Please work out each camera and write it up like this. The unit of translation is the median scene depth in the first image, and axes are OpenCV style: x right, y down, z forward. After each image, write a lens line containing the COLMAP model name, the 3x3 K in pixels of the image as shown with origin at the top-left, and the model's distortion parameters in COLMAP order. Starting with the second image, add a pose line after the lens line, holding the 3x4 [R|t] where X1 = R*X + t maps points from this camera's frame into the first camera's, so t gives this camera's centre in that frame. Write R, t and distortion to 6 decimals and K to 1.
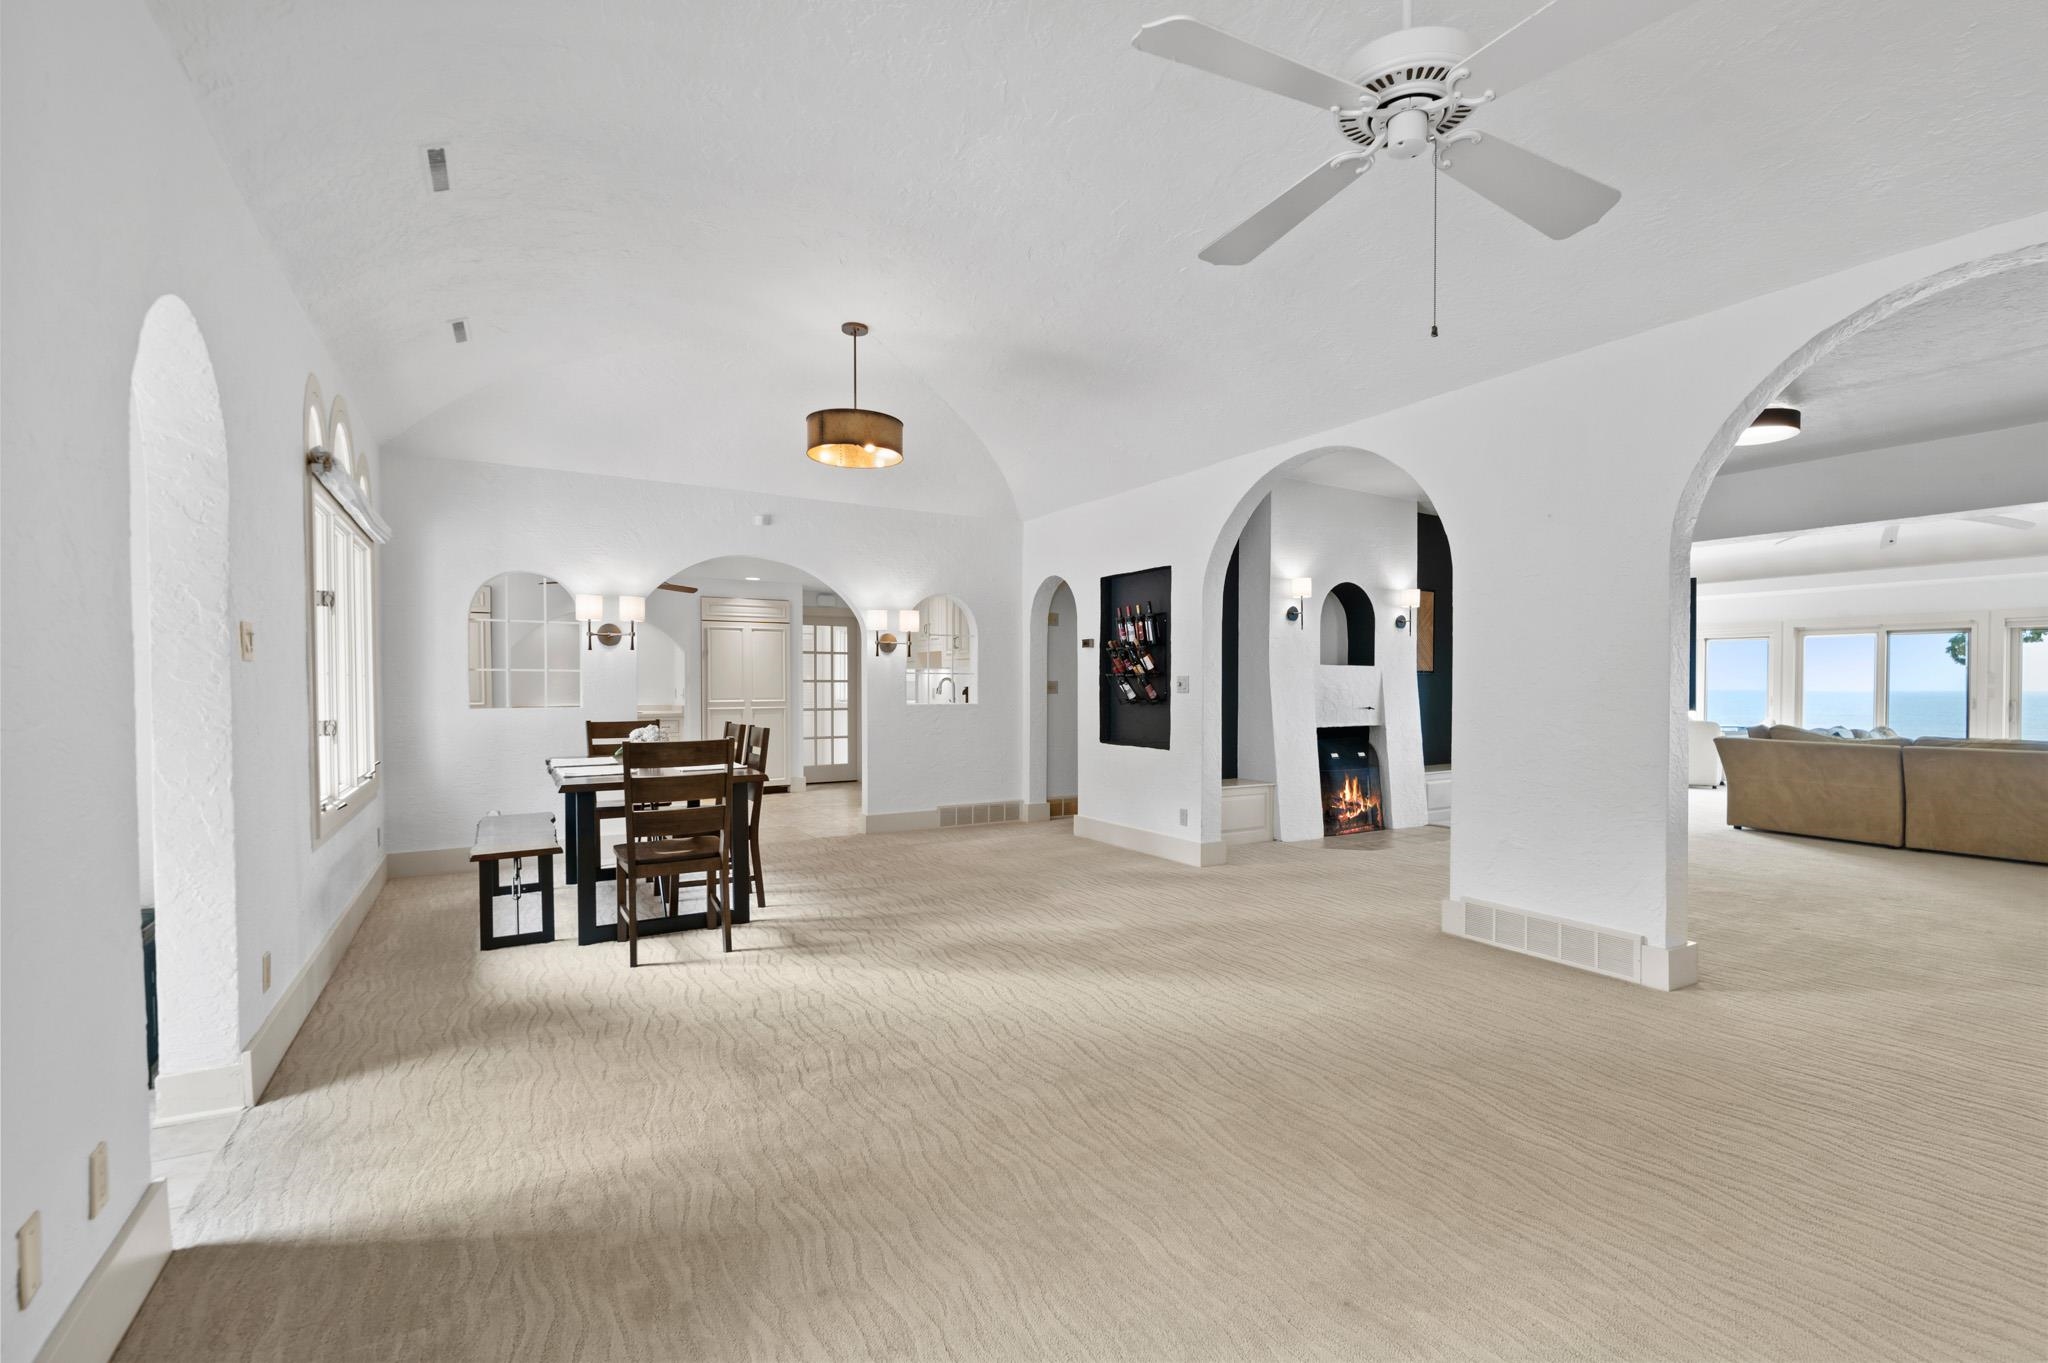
lens RADIAL K [[899.8, 0, 1064.9], [0, 899.8, 699.0], [0, 0, 1]] dist [-0.001250, -0.000523]
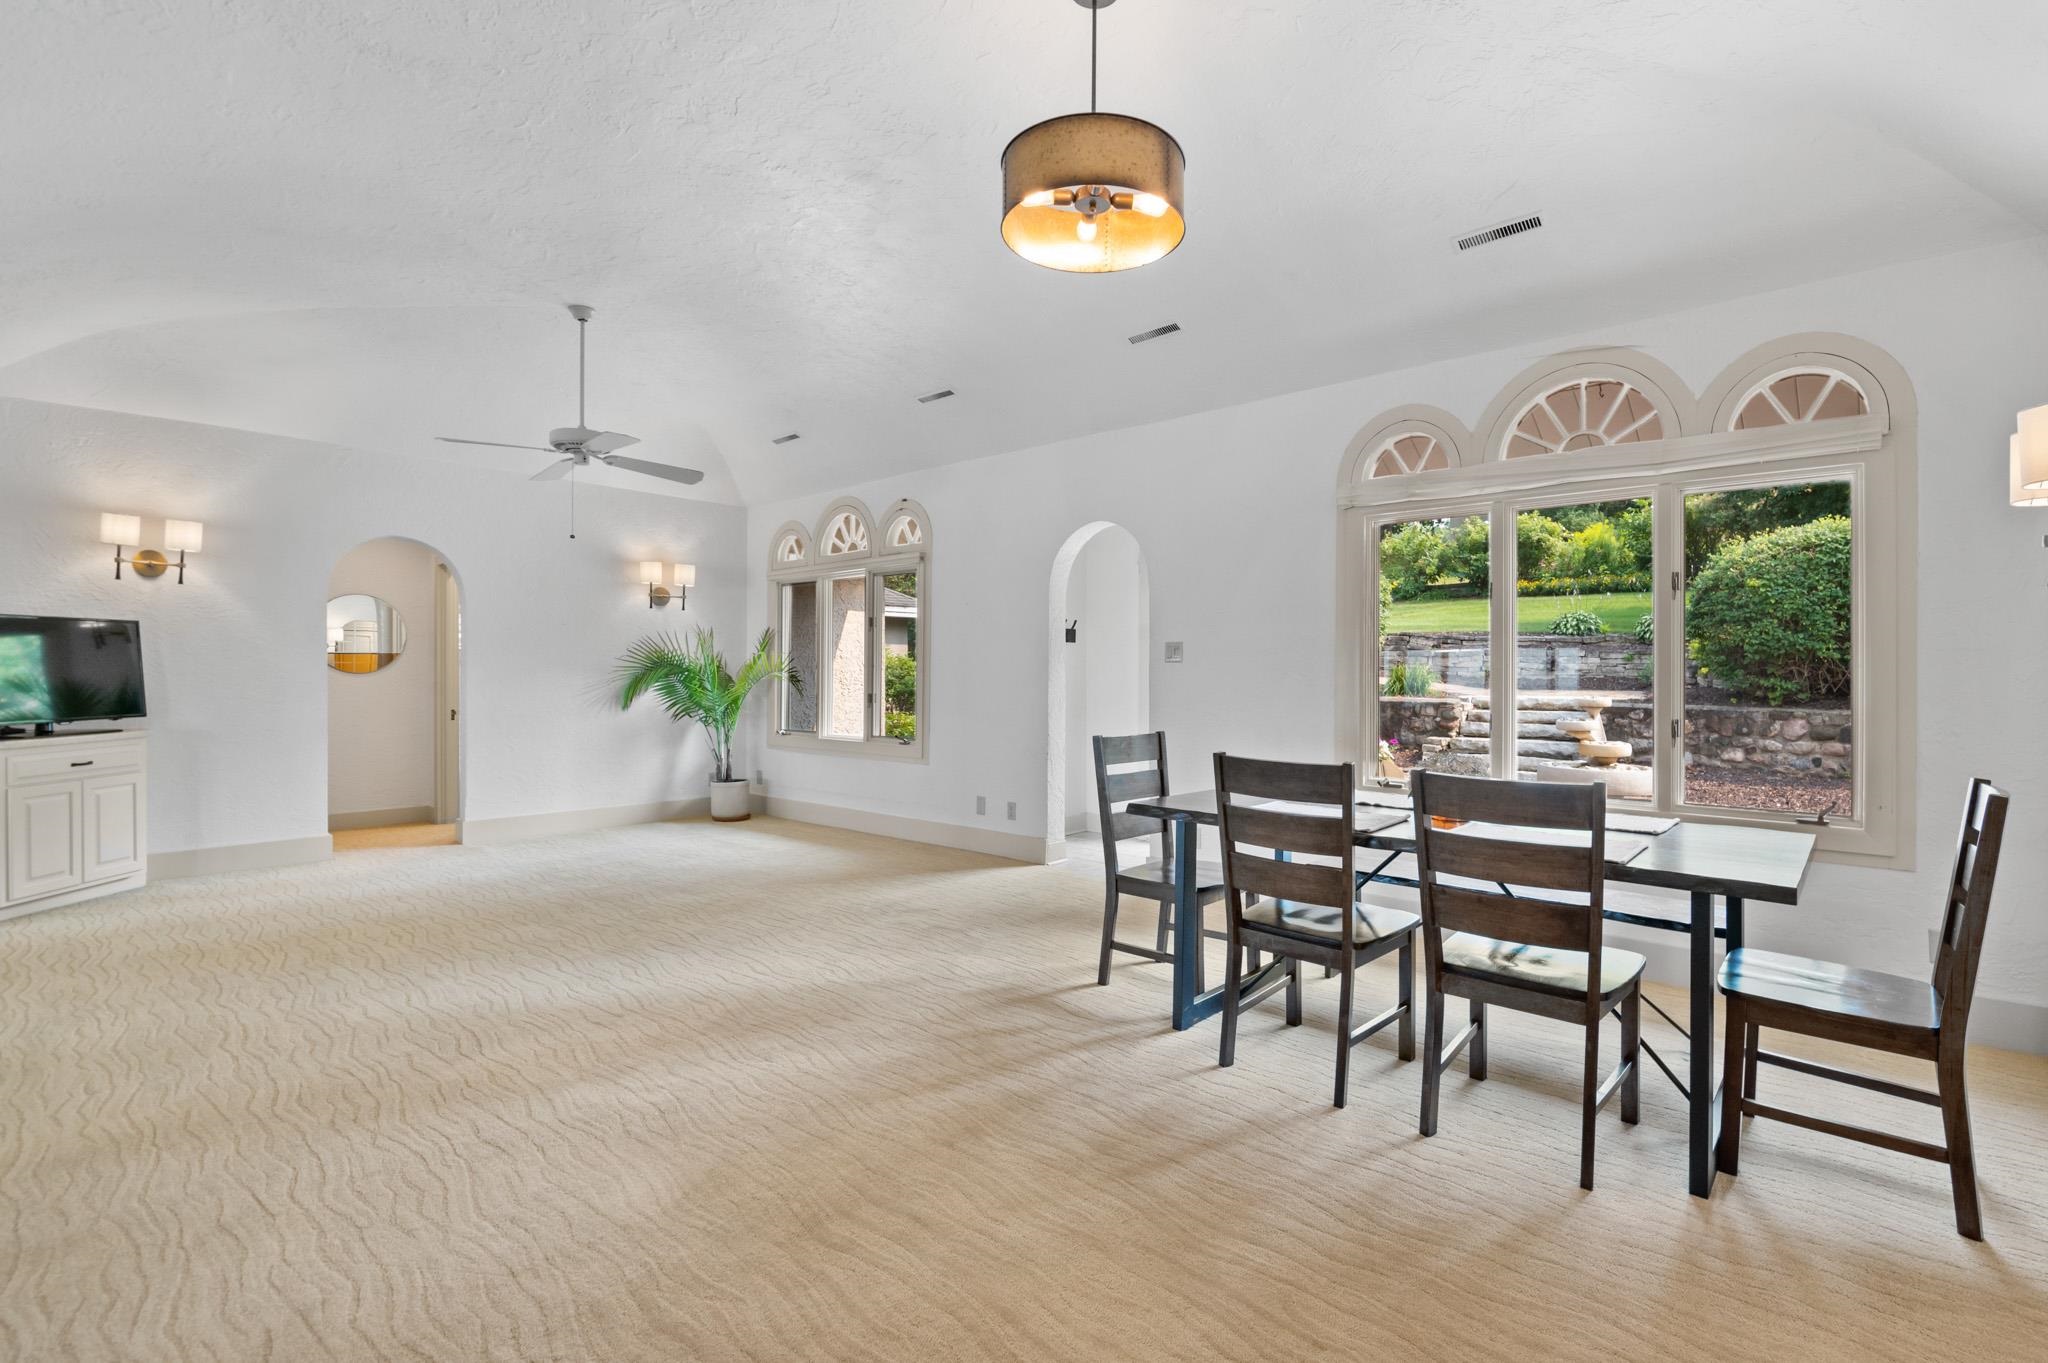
lens RADIAL K [[915.0, 0, 1067.2], [0, 915.0, 669.1], [0, 0, 1]] dist [0.003114, -0.009830]
pose [[-0.951979, -0.004349, -0.306131, -0.053598], [-0.008952, 0.999867, 0.013635, -0.025914], [0.306031, 0.015720, -0.951892, 1.400766]]
